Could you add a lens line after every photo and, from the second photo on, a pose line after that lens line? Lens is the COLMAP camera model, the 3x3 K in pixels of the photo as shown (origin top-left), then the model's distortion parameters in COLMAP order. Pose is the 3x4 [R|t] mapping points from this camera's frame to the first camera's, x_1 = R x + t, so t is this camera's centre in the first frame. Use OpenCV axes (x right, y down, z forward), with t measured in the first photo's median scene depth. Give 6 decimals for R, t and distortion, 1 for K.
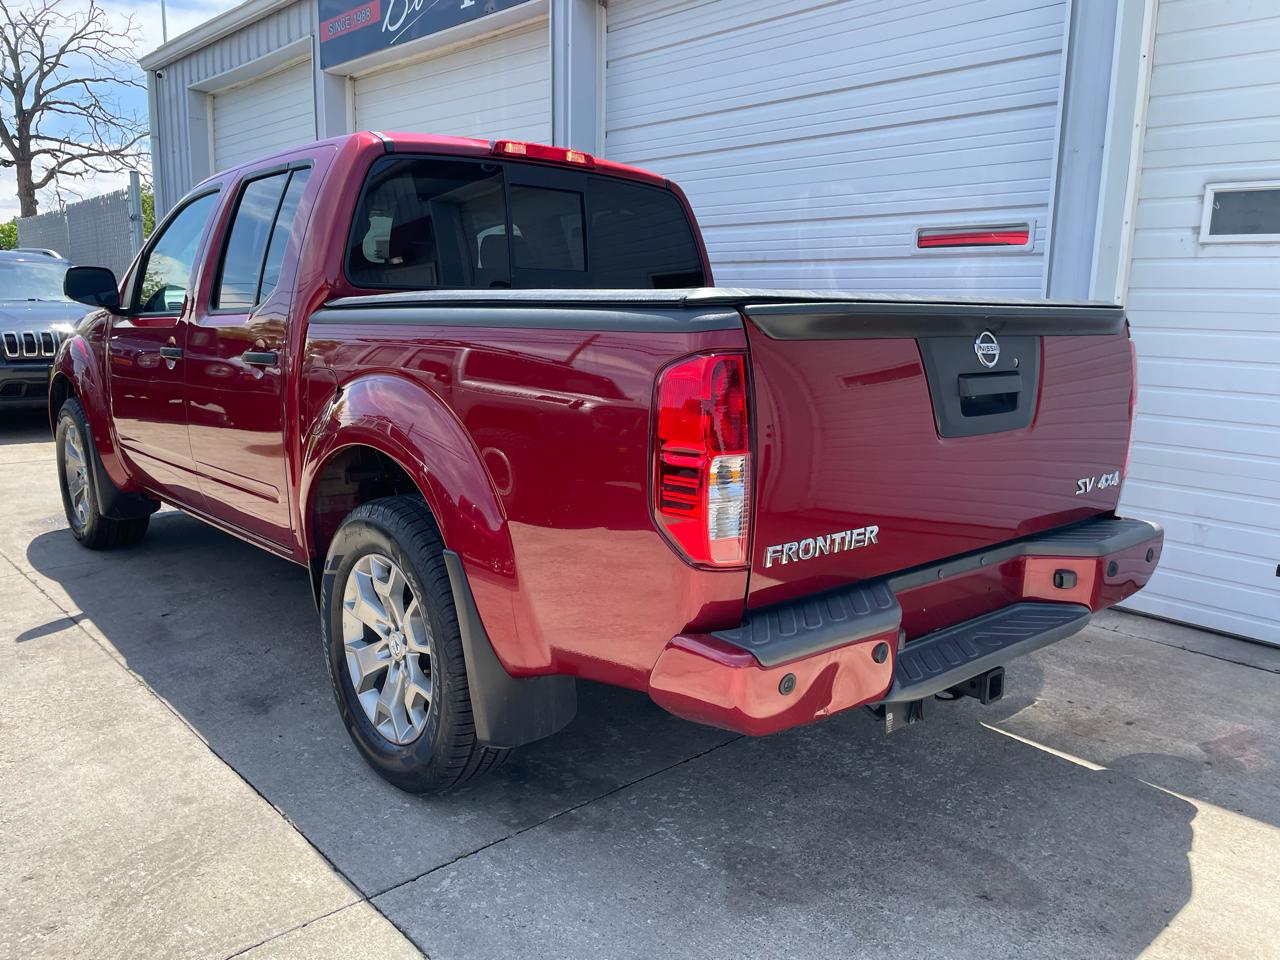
lens RADIAL K [[966.4, 0, 645.9], [0, 966.4, 488.8], [0, 0, 1]] dist [0.090300, -0.115767]
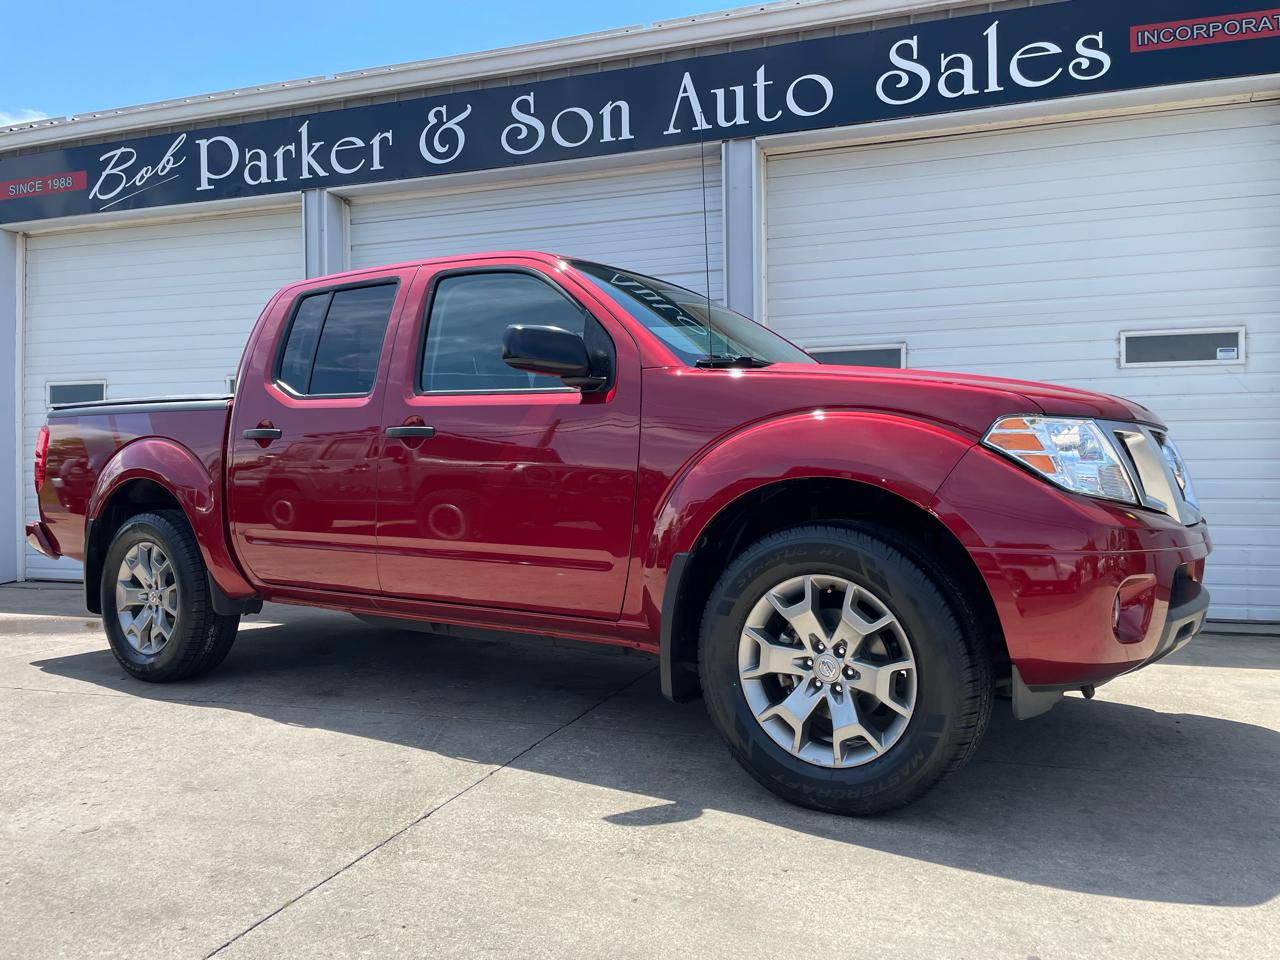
lens RADIAL K [[966.4, 0, 640.2], [0, 966.4, 468.8], [0, 0, 1]] dist [0.090300, -0.115767]
pose [[0.873450, -0.022463, 0.486395, -0.545435], [0.118327, 0.978782, -0.167285, 0.160091], [-0.472317, 0.203669, 0.857575, -0.314420]]
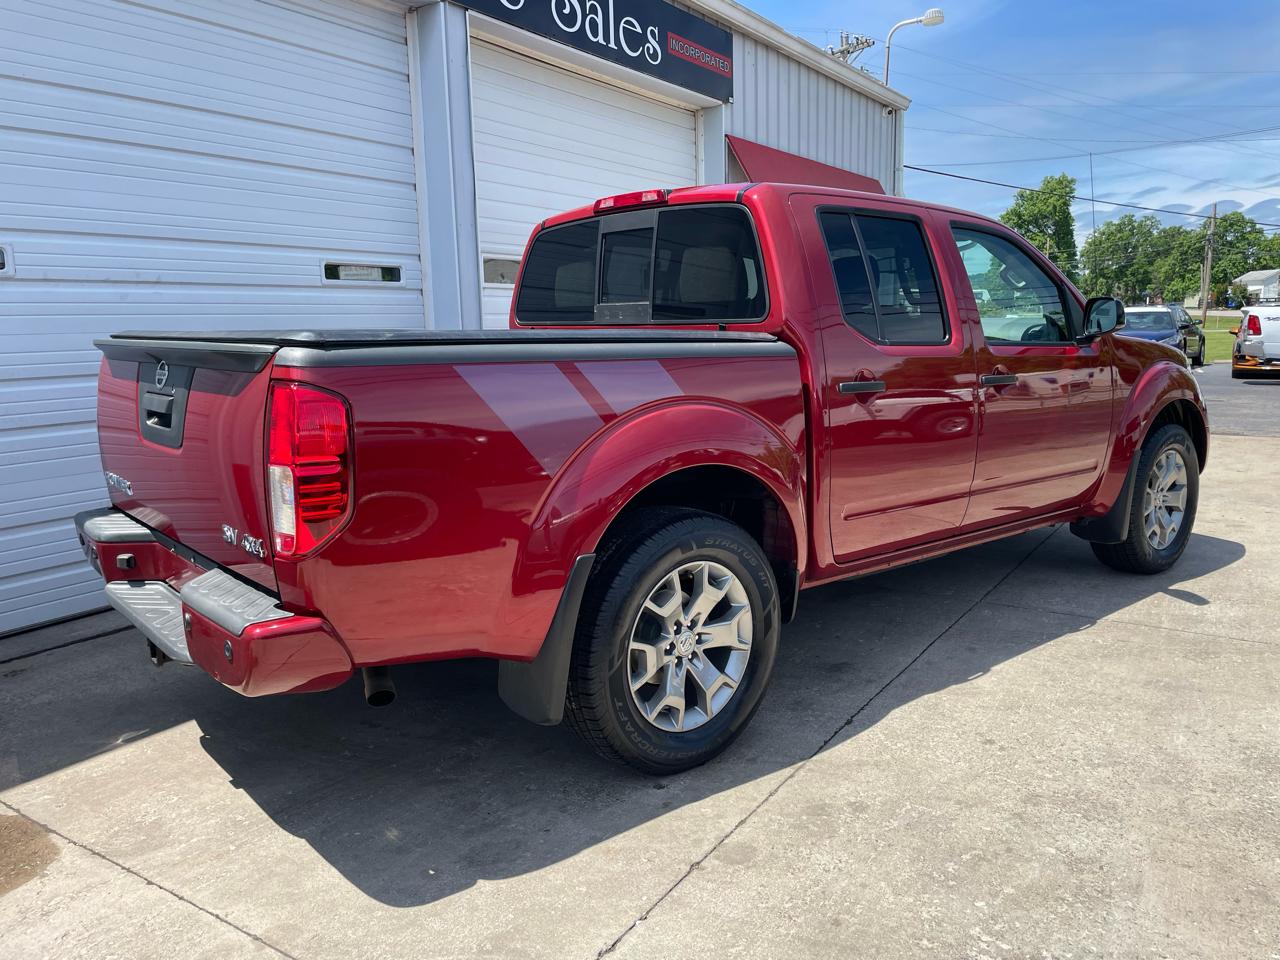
lens RADIAL K [[966.4, 0, 641.3], [0, 966.4, 468.4], [0, 0, 1]] dist [0.090300, -0.115767]
pose [[-0.237615, -0.164924, 0.957256, -1.187853], [0.194510, 0.957442, 0.213238, -0.258332], [-0.951685, 0.236865, -0.195424, 1.159907]]
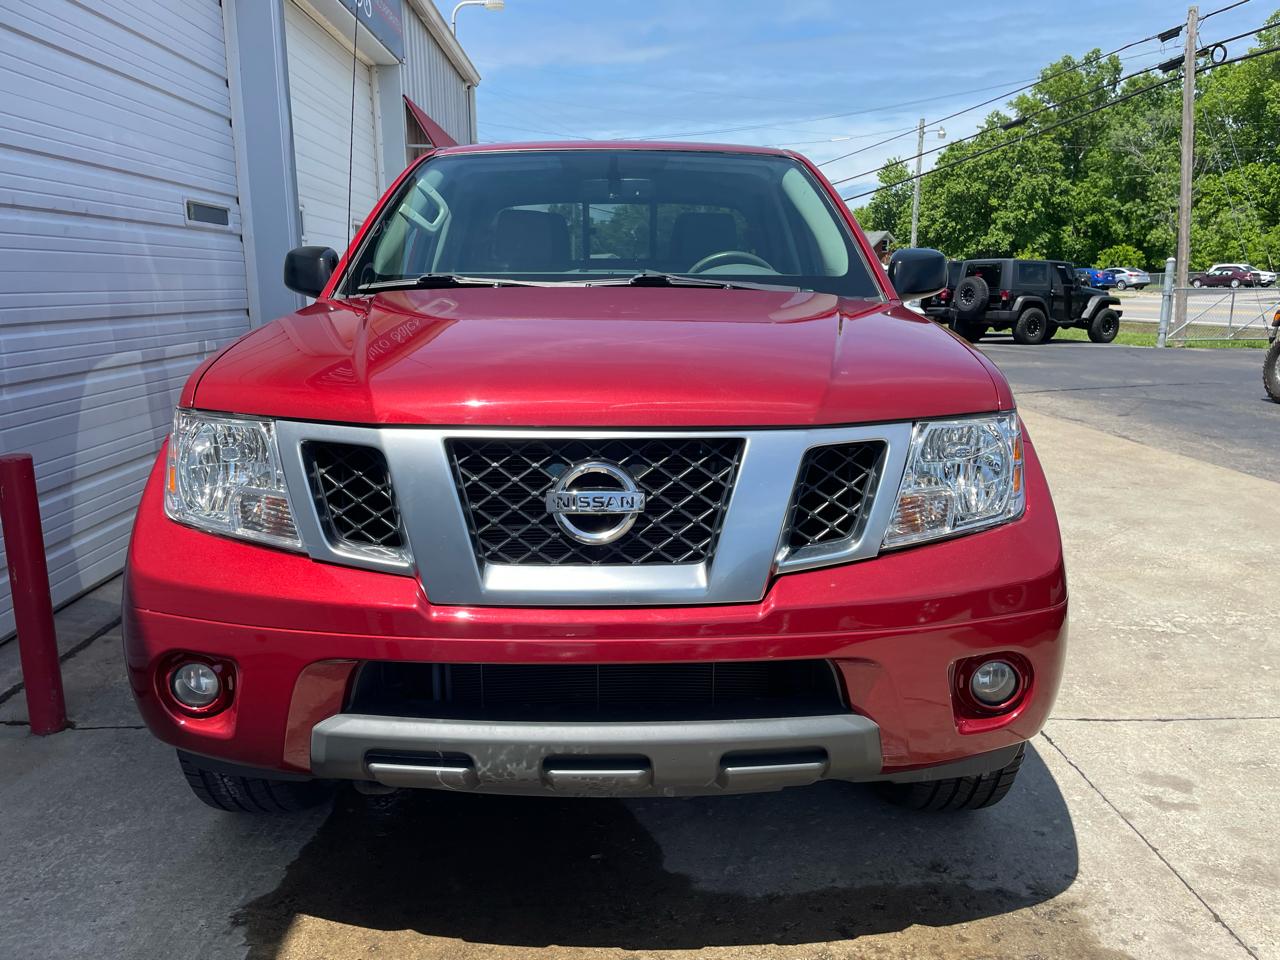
lens RADIAL K [[966.4, 0, 641.3], [0, 966.4, 494.4], [0, 0, 1]] dist [0.090300, -0.115767]
pose [[-0.752799, -0.160877, 0.638289, -1.000588], [0.106281, 0.927245, 0.359055, -0.374875], [-0.649614, 0.338134, -0.680931, 1.877479]]
